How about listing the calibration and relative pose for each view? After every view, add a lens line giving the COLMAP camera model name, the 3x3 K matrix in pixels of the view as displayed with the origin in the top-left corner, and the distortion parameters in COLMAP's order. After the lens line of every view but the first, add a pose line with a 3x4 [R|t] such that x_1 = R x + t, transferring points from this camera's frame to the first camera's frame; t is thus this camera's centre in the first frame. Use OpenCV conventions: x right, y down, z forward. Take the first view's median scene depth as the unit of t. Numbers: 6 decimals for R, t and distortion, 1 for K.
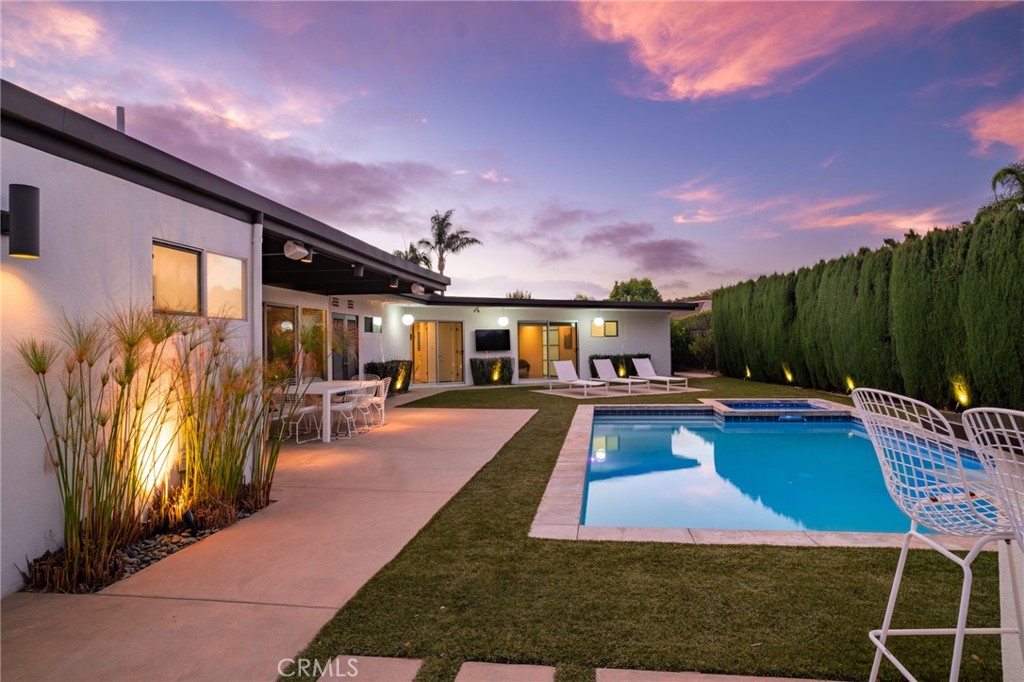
lens RADIAL K [[588.0, 0, 523.3], [0, 588.0, 341.0], [0, 0, 1]] dist [-0.037805, 0.028211]
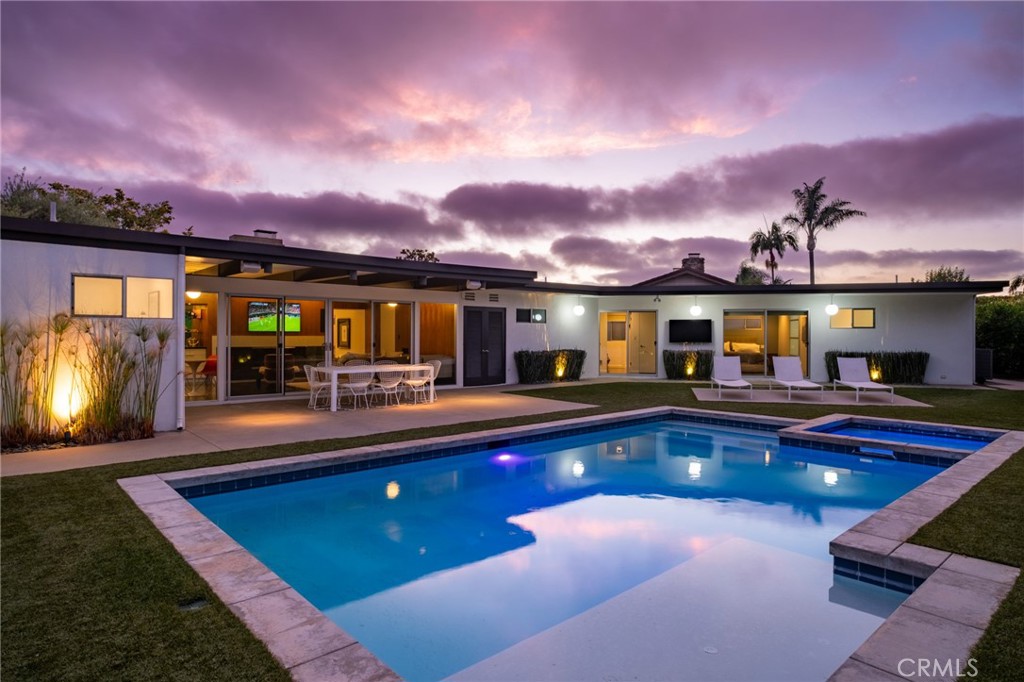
lens RADIAL K [[598.4, 0, 517.6], [0, 598.4, 335.5], [0, 0, 1]] dist [-0.034663, 0.026515]
pose [[0.764467, 0.018311, -0.644403, 0.506939], [-0.009803, 0.999811, 0.016780, -0.011090], [0.644589, -0.006511, 0.764502, 0.169690]]
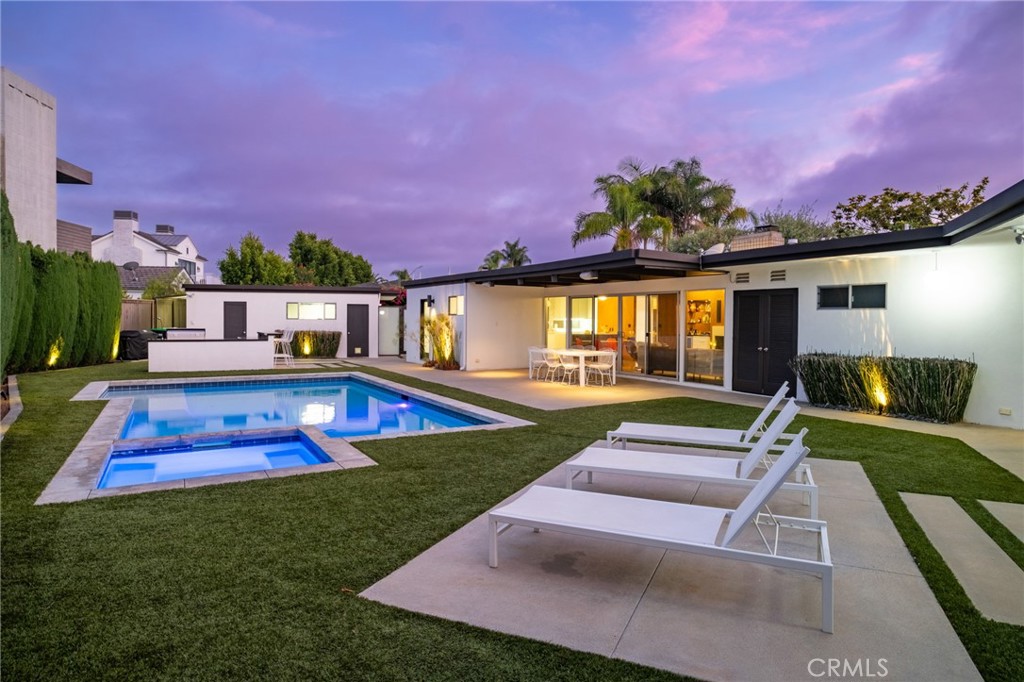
lens RADIAL K [[588.0, 0, 523.3], [0, 588.0, 341.0], [0, 0, 1]] dist [-0.037805, 0.028211]
pose [[-0.778544, 0.033518, -0.626695, 0.506047], [0.010340, 0.999122, 0.040591, -0.009787], [0.627505, 0.025122, -0.778207, 1.498748]]
